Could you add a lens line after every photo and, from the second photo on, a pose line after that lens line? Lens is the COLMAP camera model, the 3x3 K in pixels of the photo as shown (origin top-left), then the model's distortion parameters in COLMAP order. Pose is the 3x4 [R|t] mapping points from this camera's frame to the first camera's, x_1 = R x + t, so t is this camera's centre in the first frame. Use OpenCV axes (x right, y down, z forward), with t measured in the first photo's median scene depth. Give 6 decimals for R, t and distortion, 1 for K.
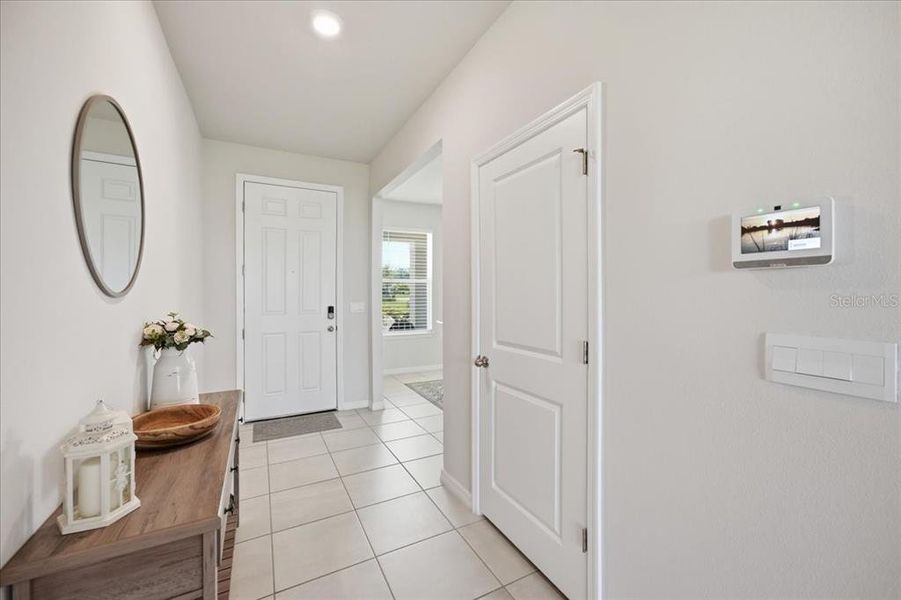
lens RADIAL K [[374.2, 0, 451.7], [0, 374.2, 290.2], [0, 0, 1]] dist [-0.000689, 0.000454]
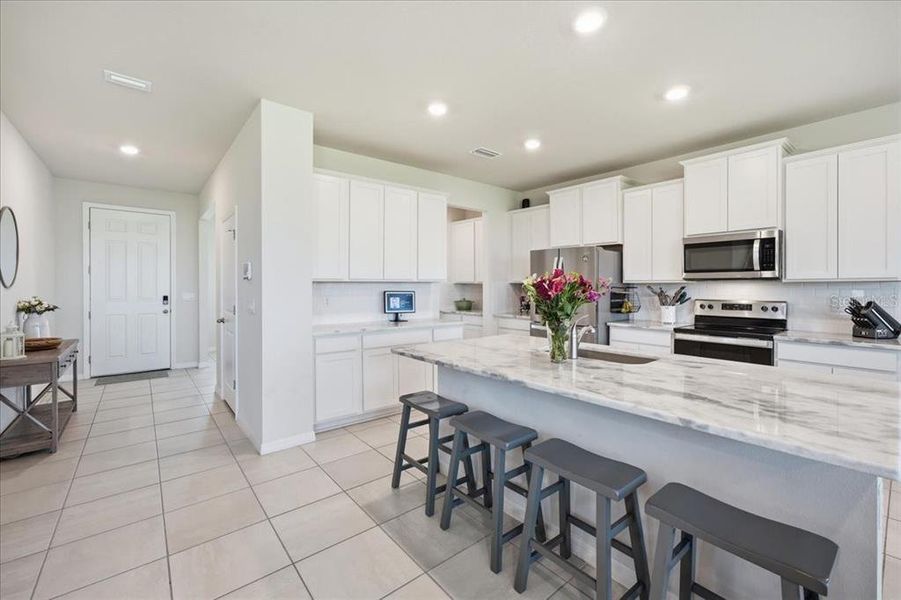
lens RADIAL K [[378.9, 0, 460.0], [0, 378.9, 288.2], [0, 0, 1]] dist [-0.001099, 0.000454]
pose [[0.974345, 0.006202, 0.224975, 0.967170], [-0.009047, 0.999892, 0.011618, -0.026119], [-0.224878, -0.013356, 0.974295, -1.414582]]
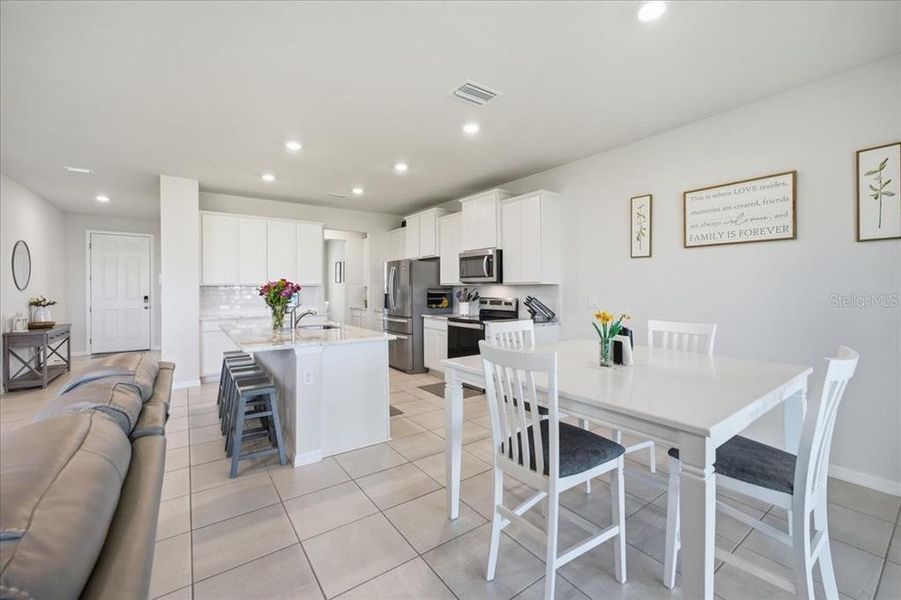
lens RADIAL K [[374.2, 0, 451.7], [0, 374.2, 290.2], [0, 0, 1]] dist [-0.000689, 0.000454]
pose [[0.989922, 0.003640, 0.141565, 2.117047], [-0.005433, 0.999910, 0.012283, -0.040408], [-0.141508, -0.012928, 0.989853, -2.476583]]
